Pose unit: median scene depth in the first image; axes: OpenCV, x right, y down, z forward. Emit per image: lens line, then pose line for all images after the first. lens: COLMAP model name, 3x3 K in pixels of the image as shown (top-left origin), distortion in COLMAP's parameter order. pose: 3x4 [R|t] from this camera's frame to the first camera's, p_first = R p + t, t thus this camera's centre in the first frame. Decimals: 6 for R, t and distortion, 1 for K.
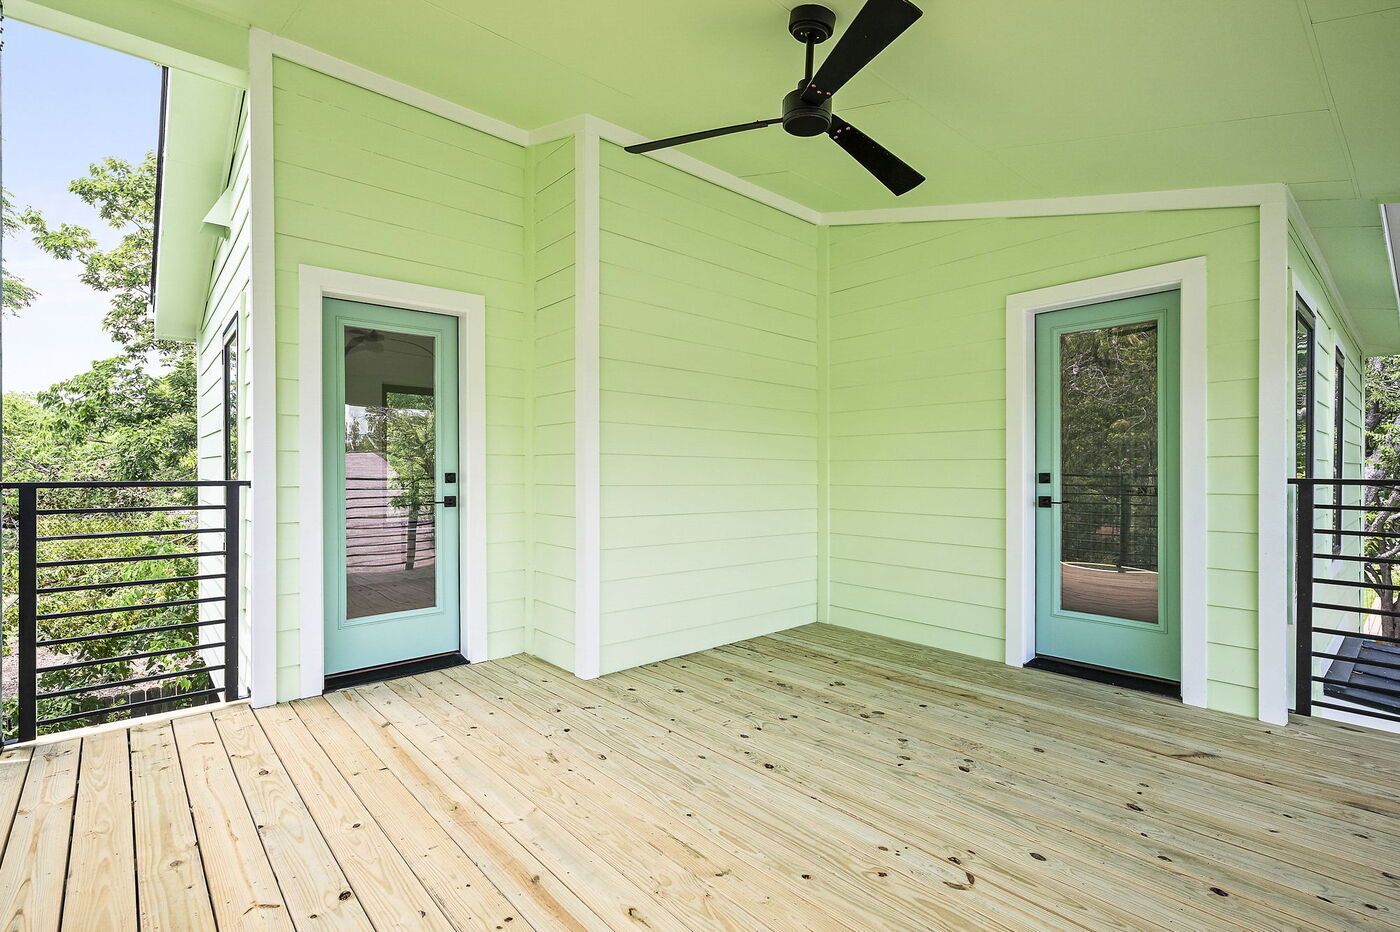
lens RADIAL K [[660.9, 0, 713.3], [0, 660.9, 471.6], [0, 0, 1]] dist [0.001260, 0.000210]
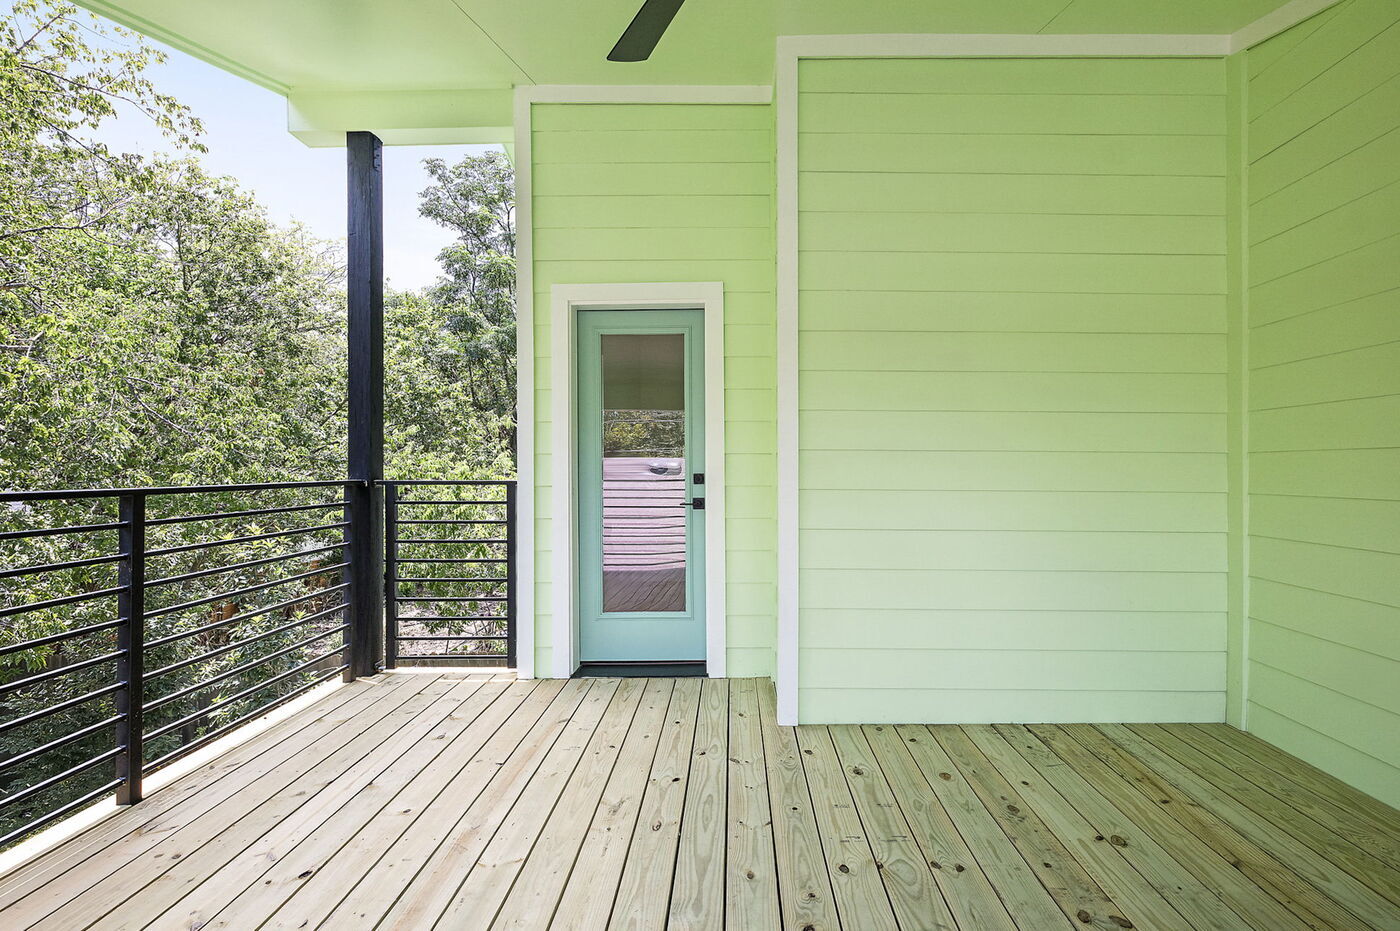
lens RADIAL K [[700.0, 0, 726.3], [0, 700.0, 469.8], [0, 0, 1]] dist [-0.000060, 0.000554]
pose [[0.728156, -0.001184, -0.685410, 0.337709], [0.006245, 0.999968, 0.004907, -0.008641], [0.685383, -0.007854, 0.728140, 0.299876]]
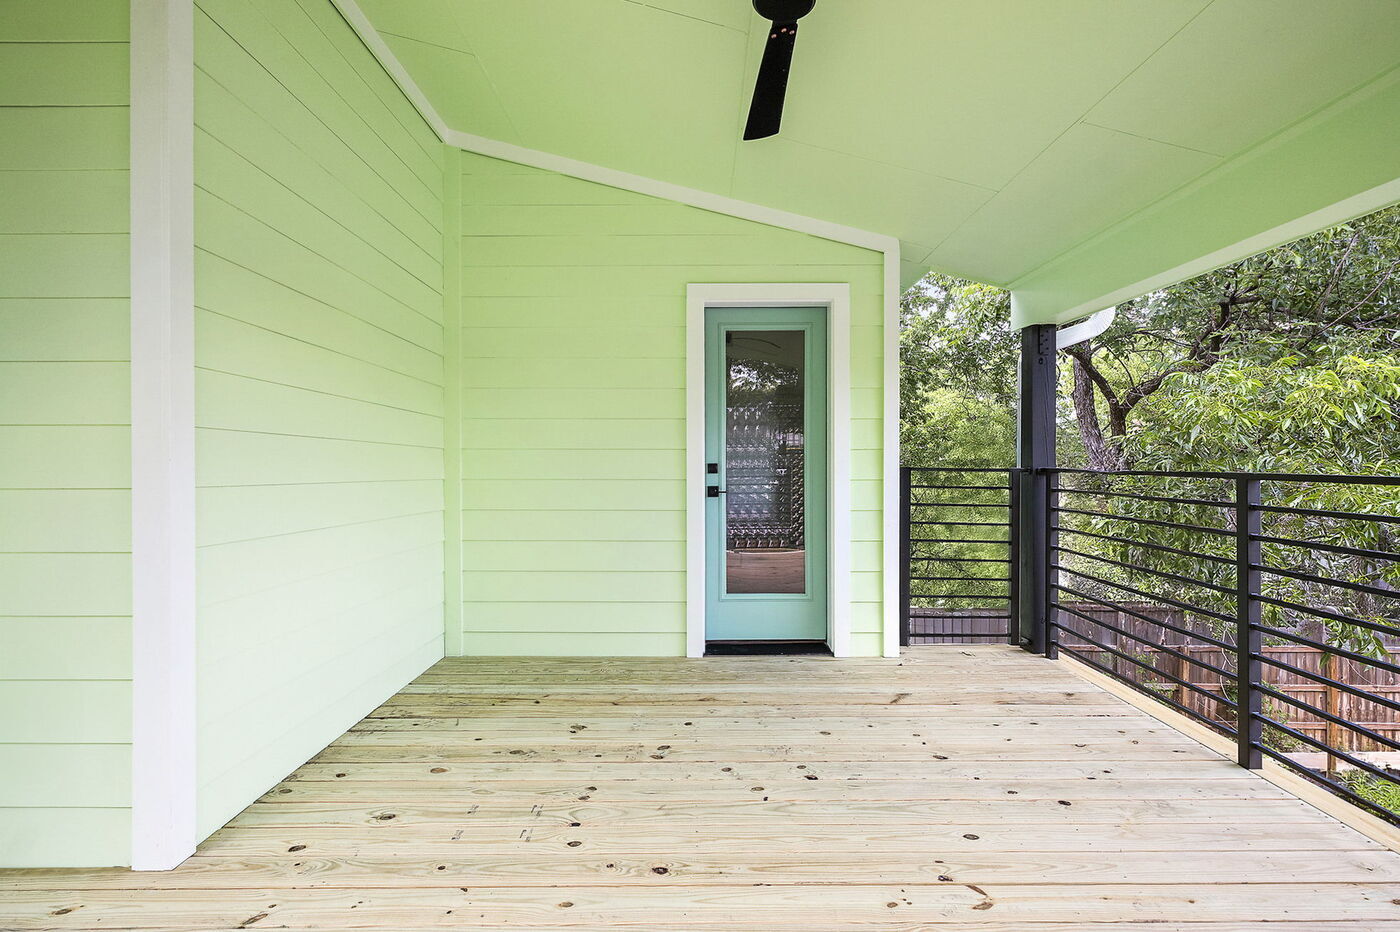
lens RADIAL K [[660.9, 0, 713.3], [0, 660.9, 471.6], [0, 0, 1]] dist [0.001260, 0.000210]
pose [[0.659064, -0.006918, 0.752055, -0.279206], [0.001070, 0.999965, 0.008260, 0.006197], [-0.752086, -0.004639, 0.659049, 0.331282]]
